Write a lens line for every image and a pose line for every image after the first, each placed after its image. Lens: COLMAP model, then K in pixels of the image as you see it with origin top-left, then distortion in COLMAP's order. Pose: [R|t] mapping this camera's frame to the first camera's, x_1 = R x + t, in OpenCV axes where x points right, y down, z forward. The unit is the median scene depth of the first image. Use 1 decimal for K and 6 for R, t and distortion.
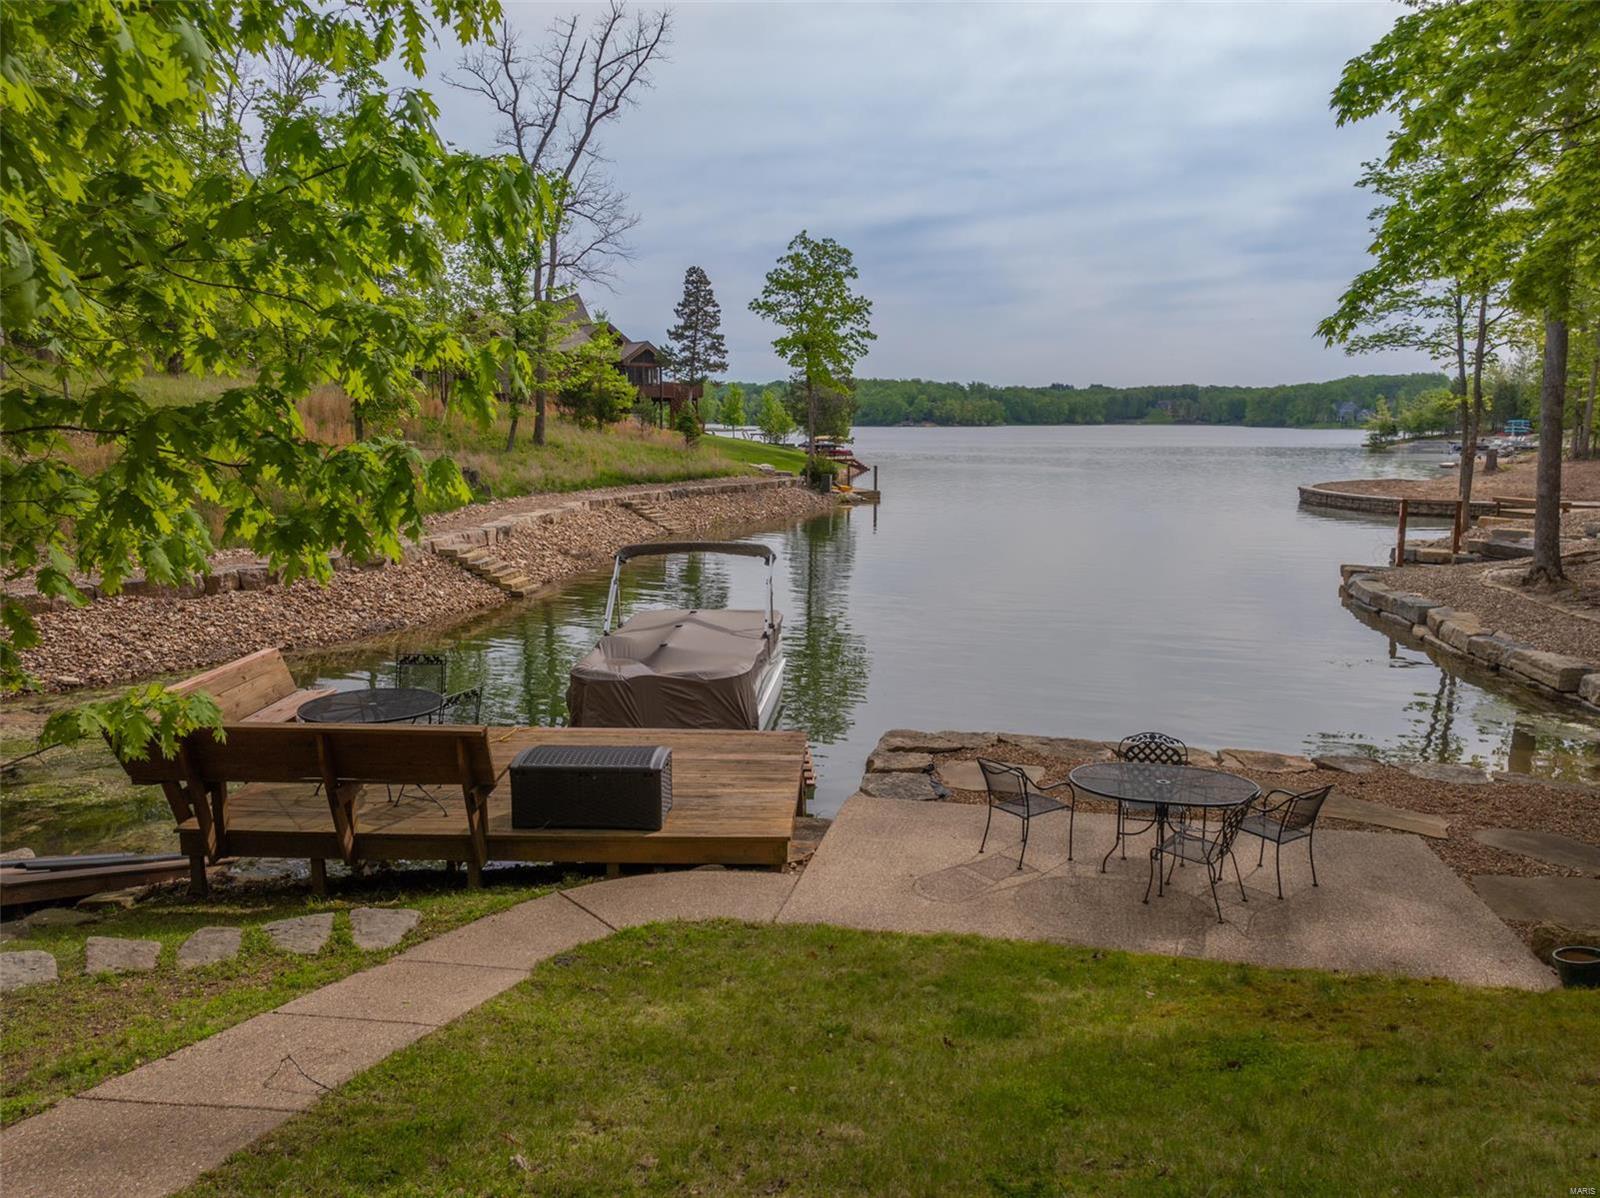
lens RADIAL K [[1128.9, 0, 804.5], [0, 1128.9, 594.2], [0, 0, 1]] dist [-0.031240, -0.006253]
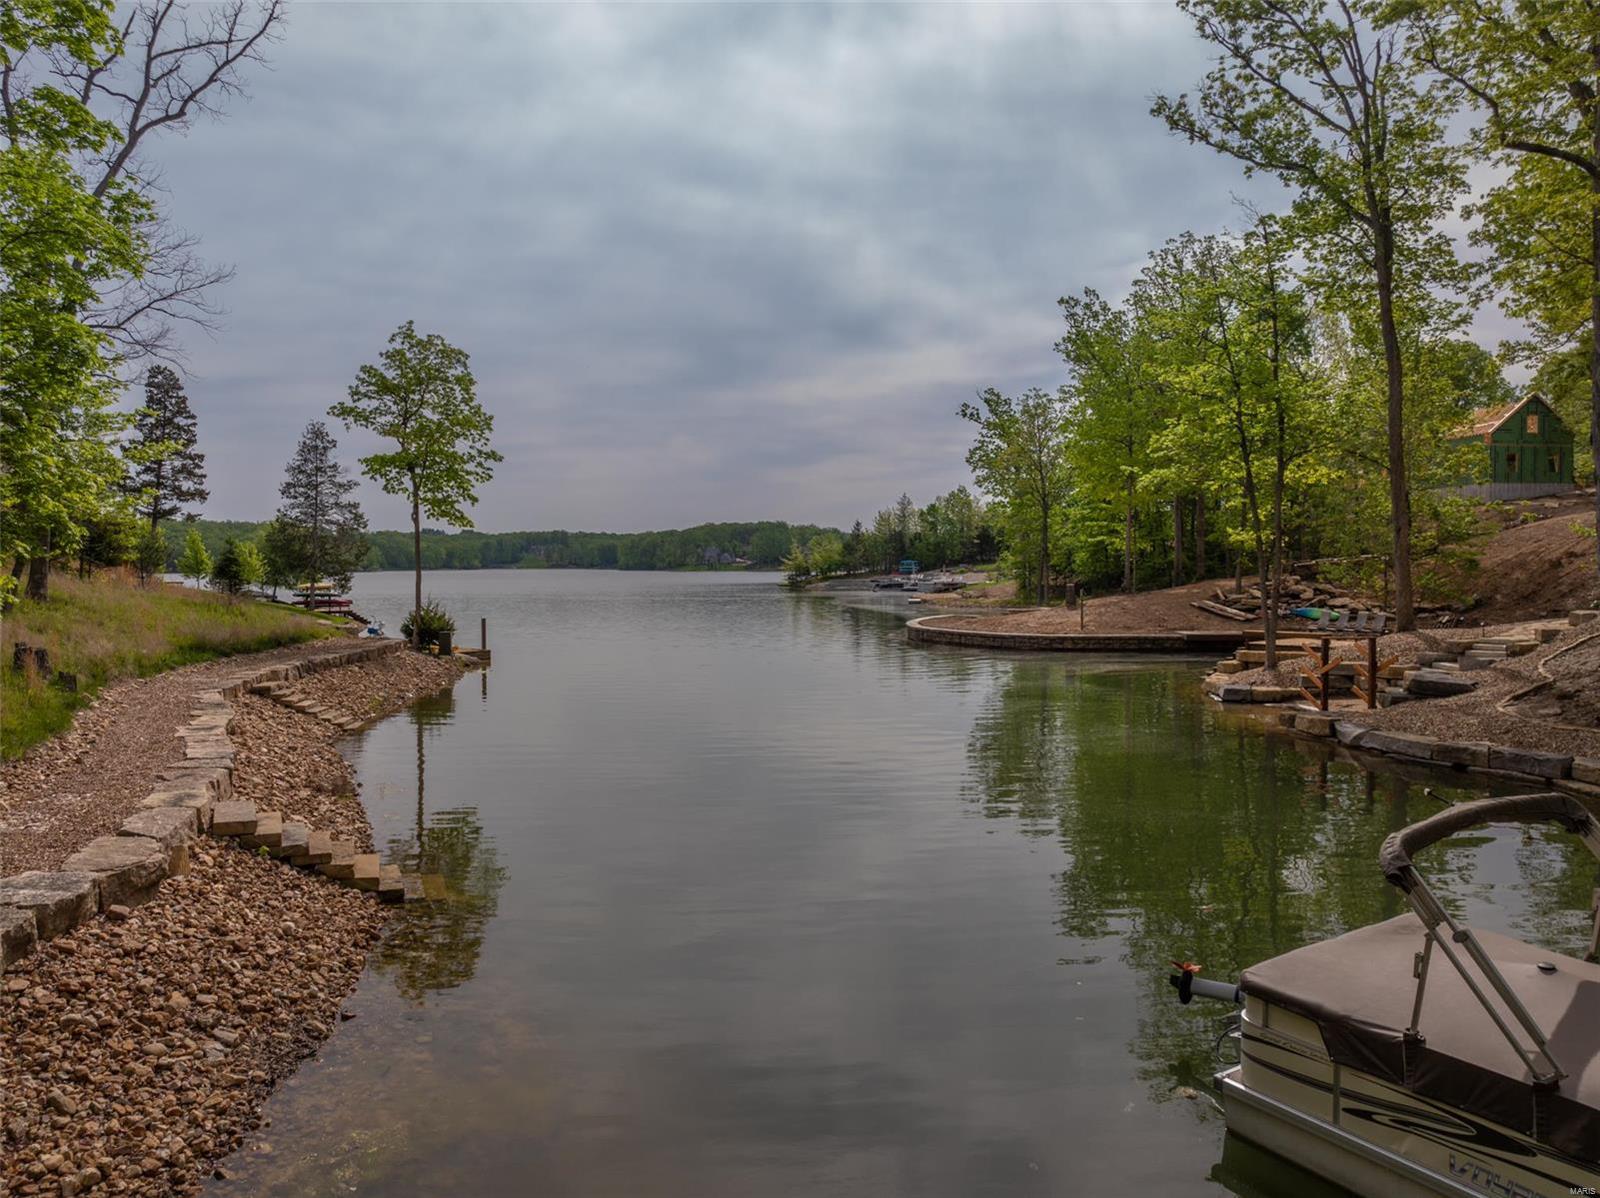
lens RADIAL K [[1128.9, 0, 802.1], [0, 1128.9, 594.6], [0, 0, 1]] dist [-0.031240, -0.006253]
pose [[0.855700, -0.017746, 0.517168, -0.198450], [0.083266, 0.991111, -0.103762, -0.037040], [-0.510730, 0.131852, 0.849571, 0.259814]]
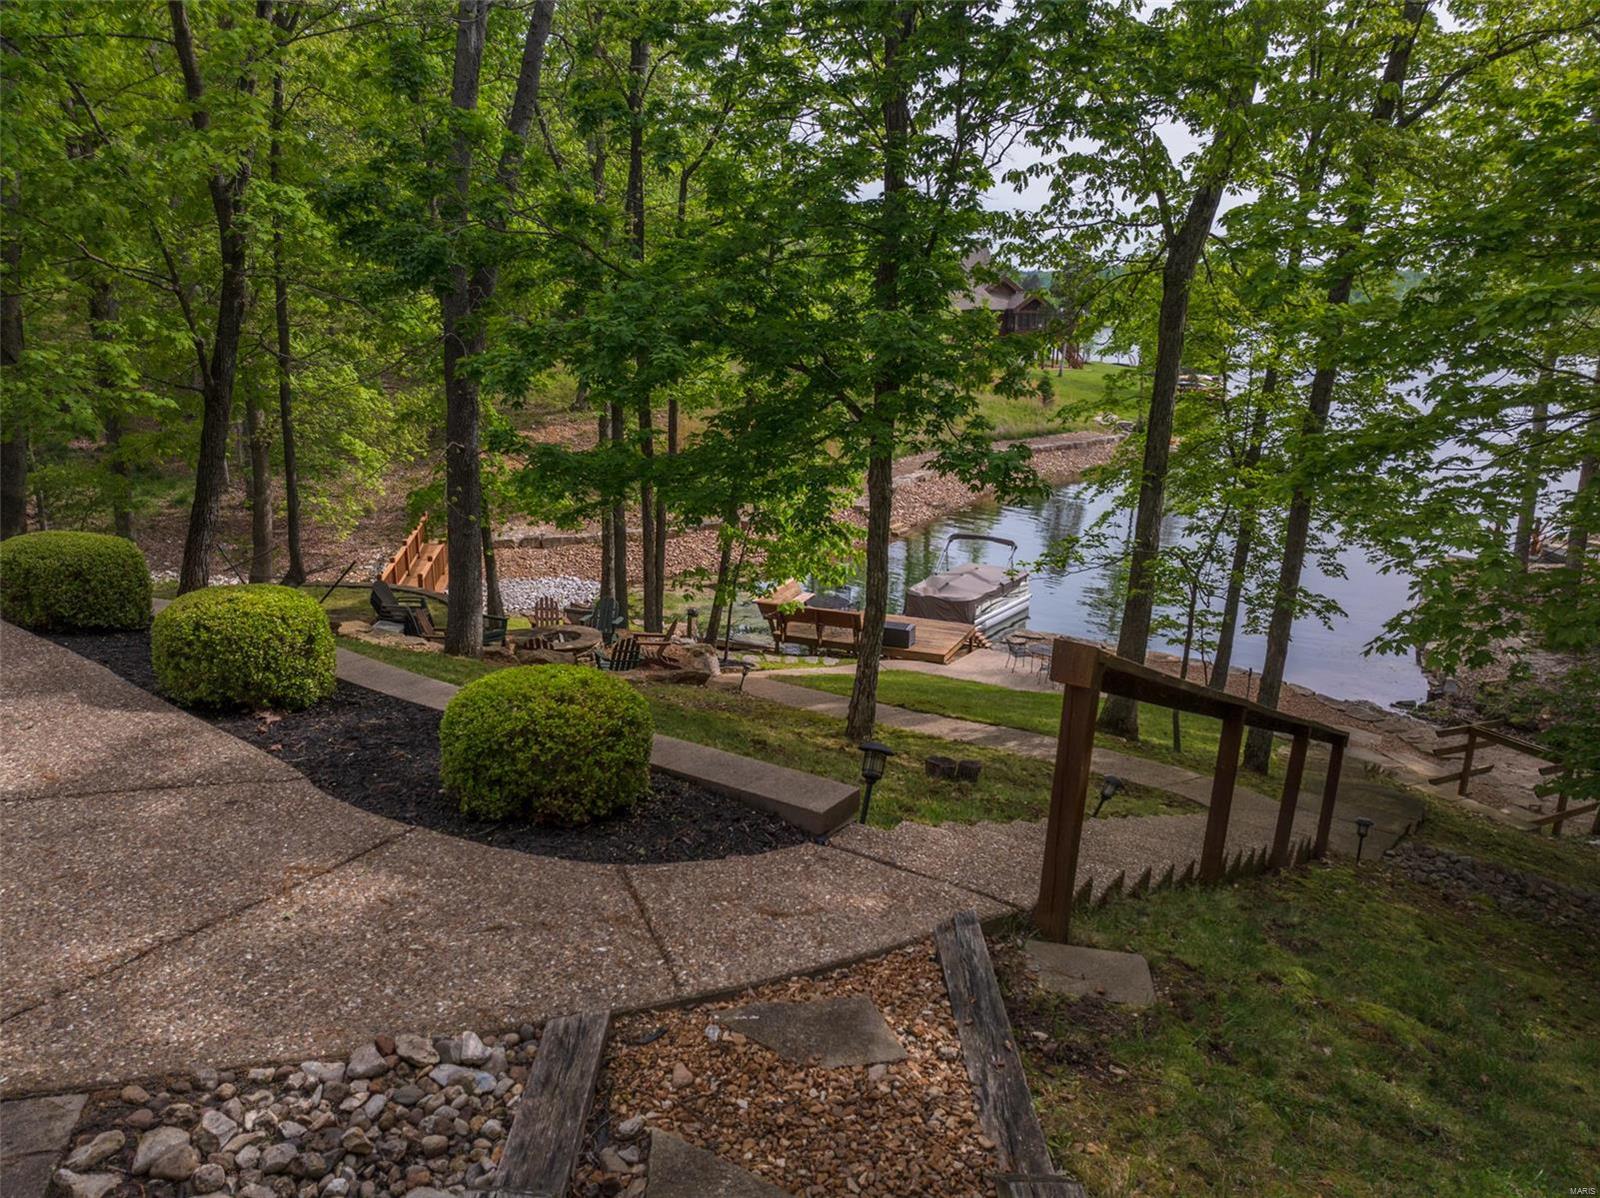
lens RADIAL K [[1128.9, 0, 796.1], [0, 1128.9, 598.5], [0, 0, 1]] dist [-0.031240, -0.006253]
pose [[0.932181, 0.097364, -0.348653, 0.126027], [-0.059599, 0.991285, 0.117478, -0.055019], [0.357053, -0.088732, 0.929860, -0.392429]]
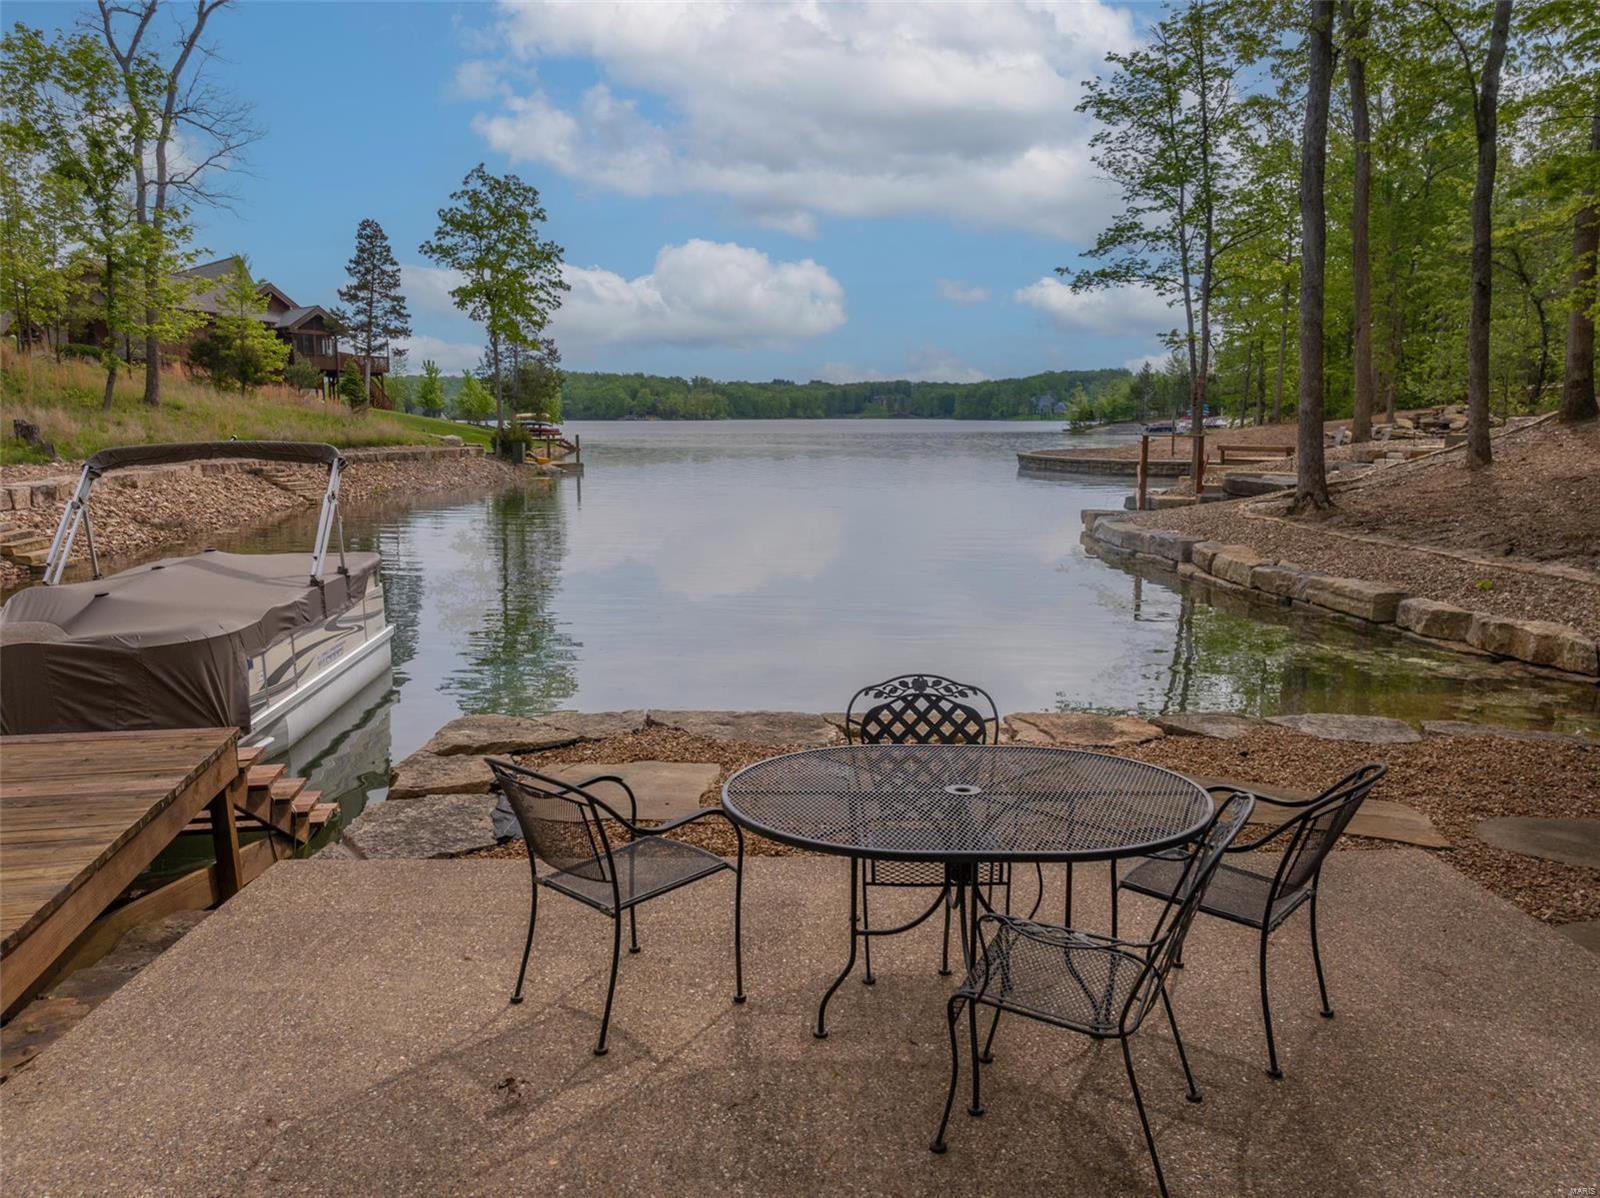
lens RADIAL K [[1128.9, 0, 802.6], [0, 1128.9, 598.4], [0, 0, 1]] dist [-0.031240, -0.006253]
pose [[0.971800, -0.039083, 0.232545, 0.030525], [0.037478, 0.999233, 0.011318, 0.016210], [-0.232809, -0.002283, 0.972520, 0.108742]]
